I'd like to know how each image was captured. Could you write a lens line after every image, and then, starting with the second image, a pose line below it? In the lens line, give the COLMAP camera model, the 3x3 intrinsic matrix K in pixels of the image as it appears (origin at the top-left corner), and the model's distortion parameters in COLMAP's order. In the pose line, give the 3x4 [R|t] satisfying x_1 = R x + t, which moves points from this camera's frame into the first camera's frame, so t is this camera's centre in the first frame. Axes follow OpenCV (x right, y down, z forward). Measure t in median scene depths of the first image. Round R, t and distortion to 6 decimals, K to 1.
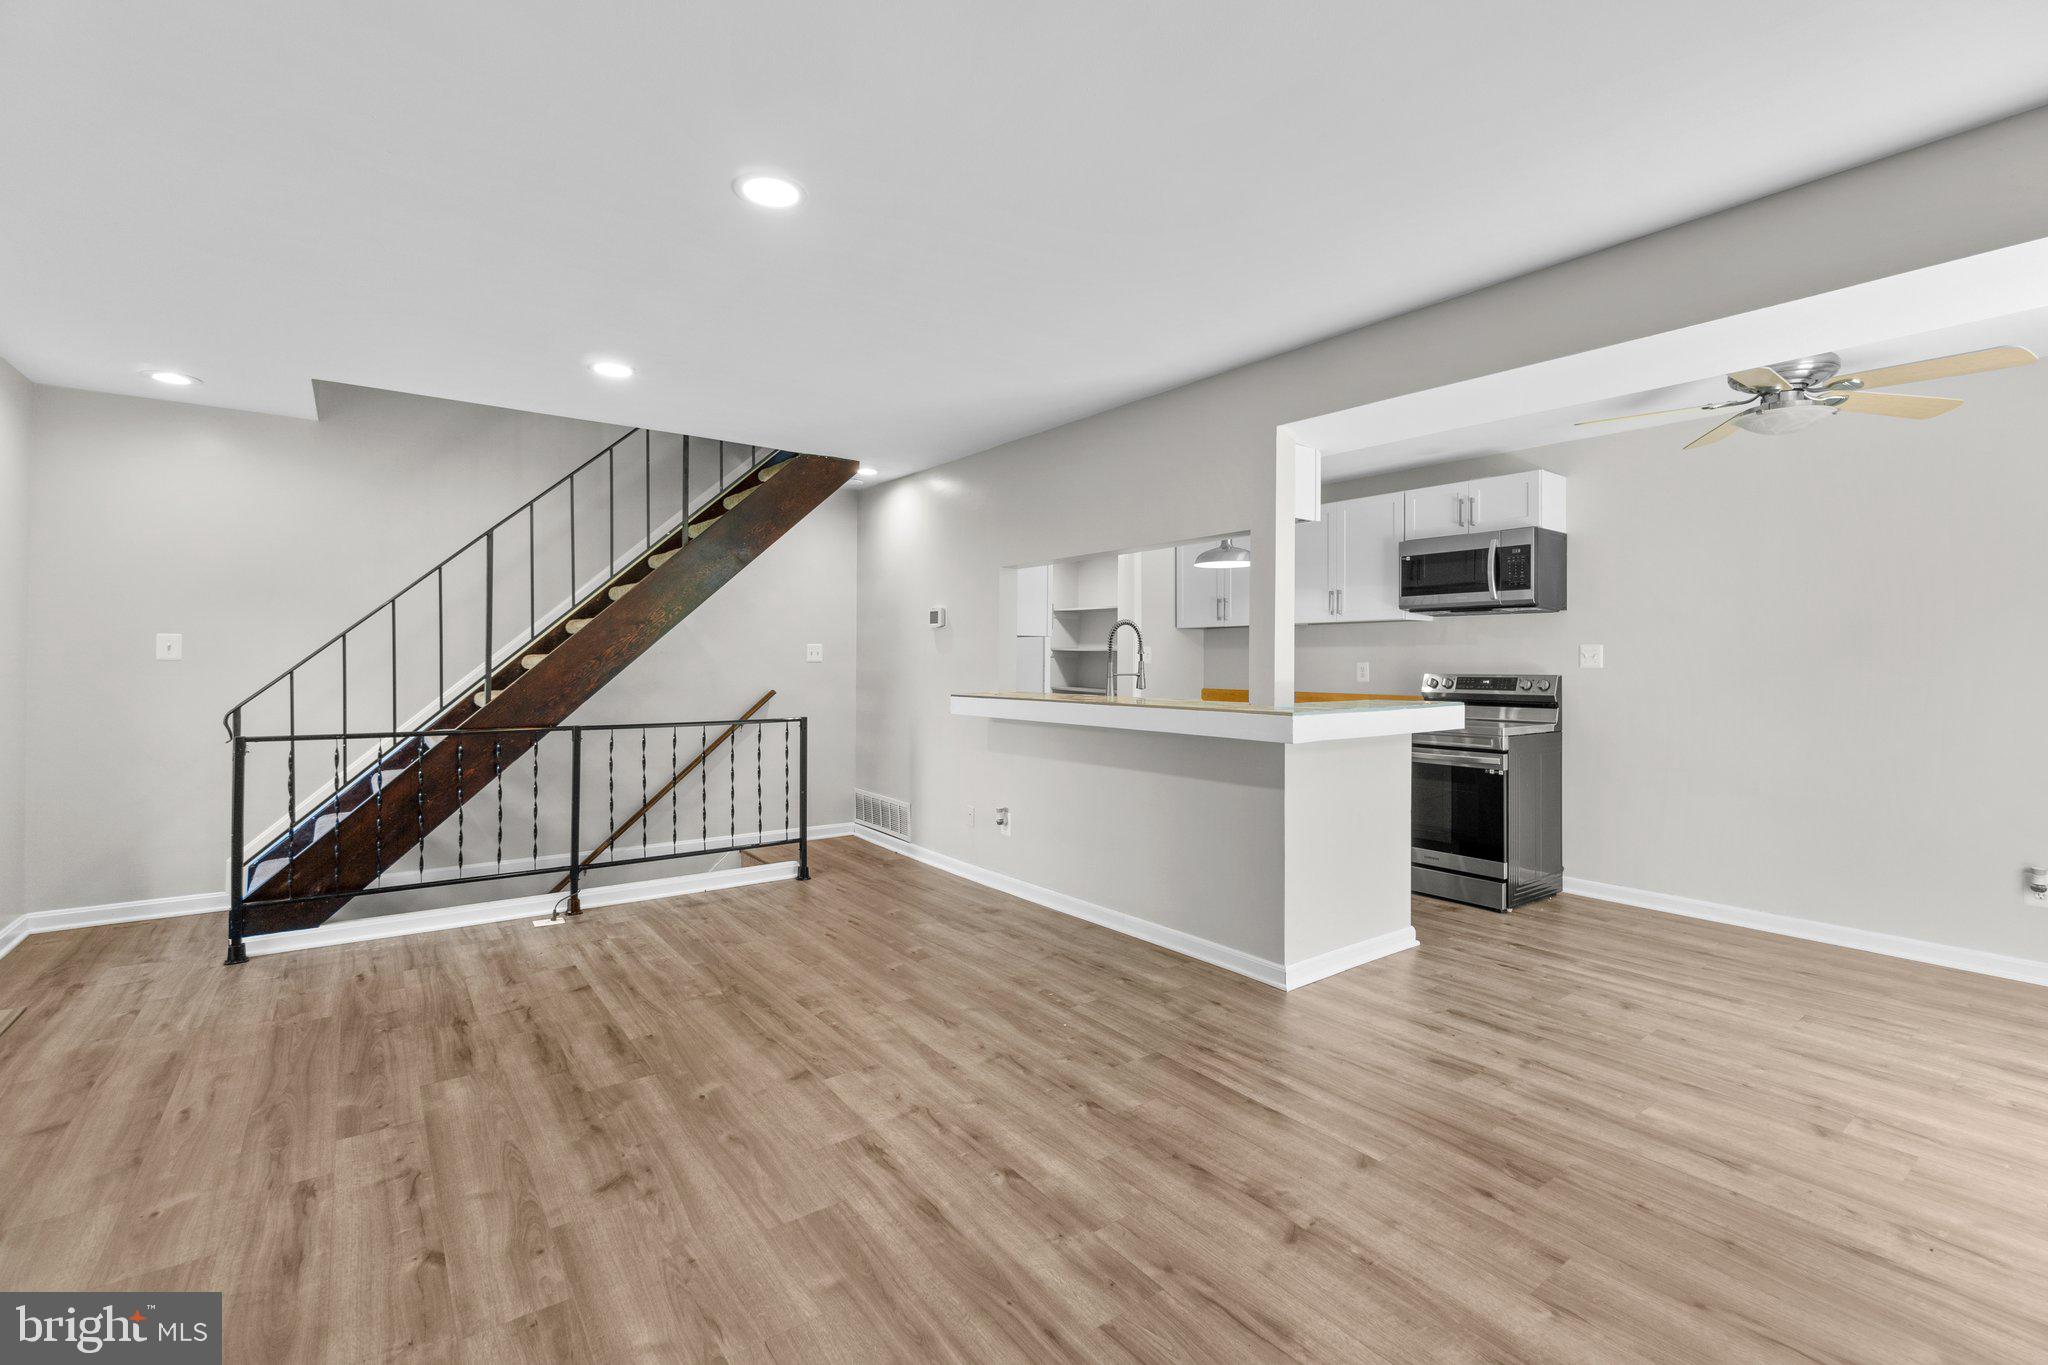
lens RADIAL K [[899.5, 0, 1044.1], [0, 899.5, 664.1], [0, 0, 1]] dist [-0.002180, 0.001946]
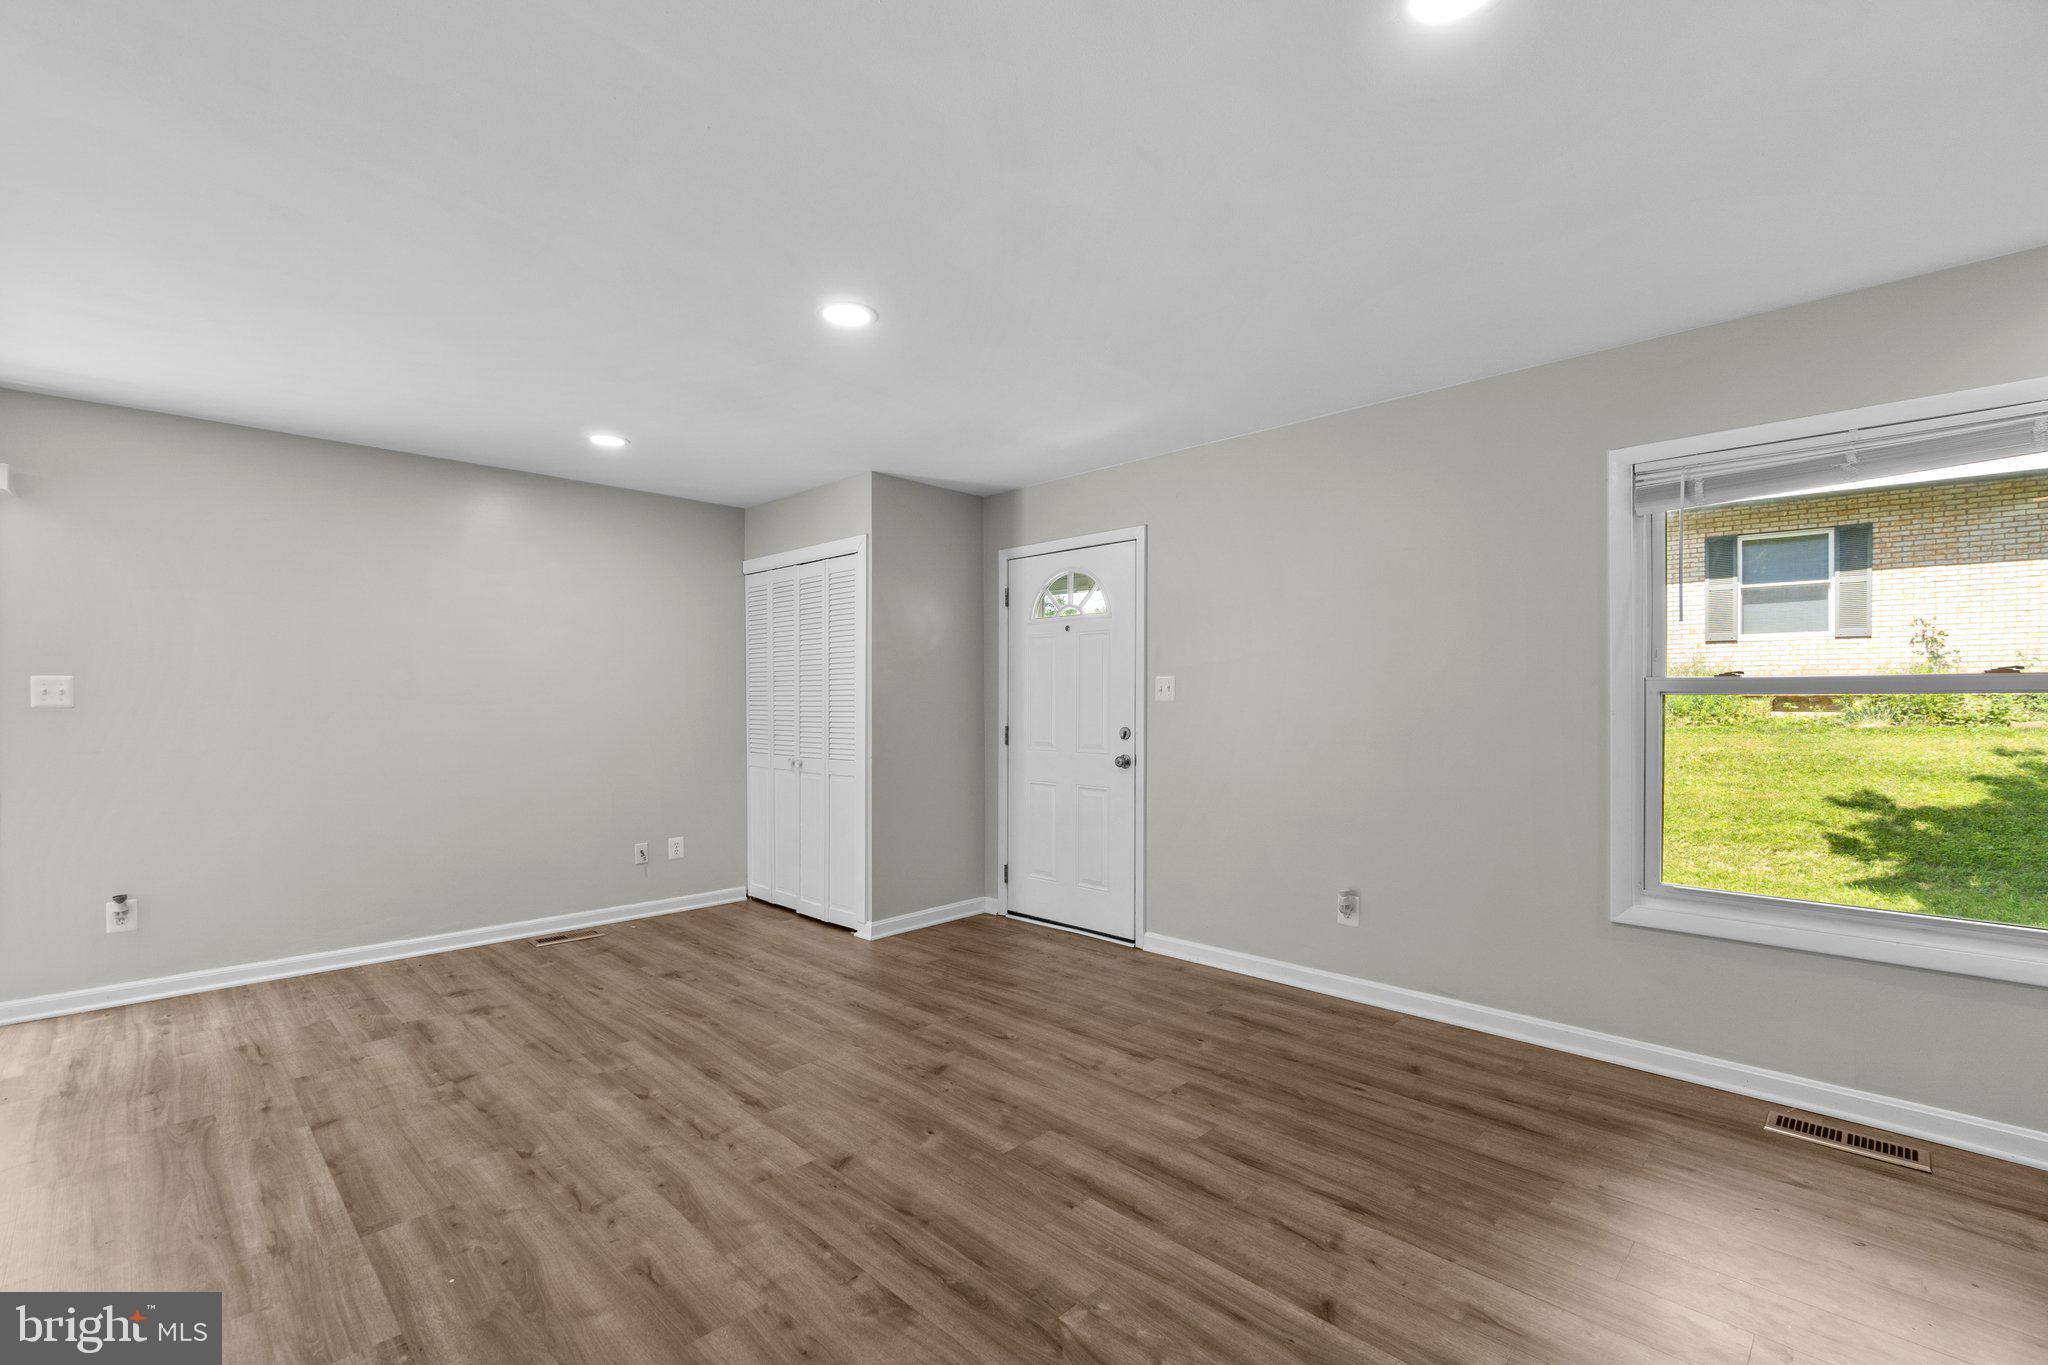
lens RADIAL K [[899.5, 0, 1009.4], [0, 899.5, 694.4], [0, 0, 1]] dist [-0.002180, 0.001946]
pose [[-0.992466, -0.005319, -0.122403, -0.256811], [-0.004784, 0.999978, -0.004667, -0.005556], [0.122425, -0.004047, -0.992470, 1.514818]]
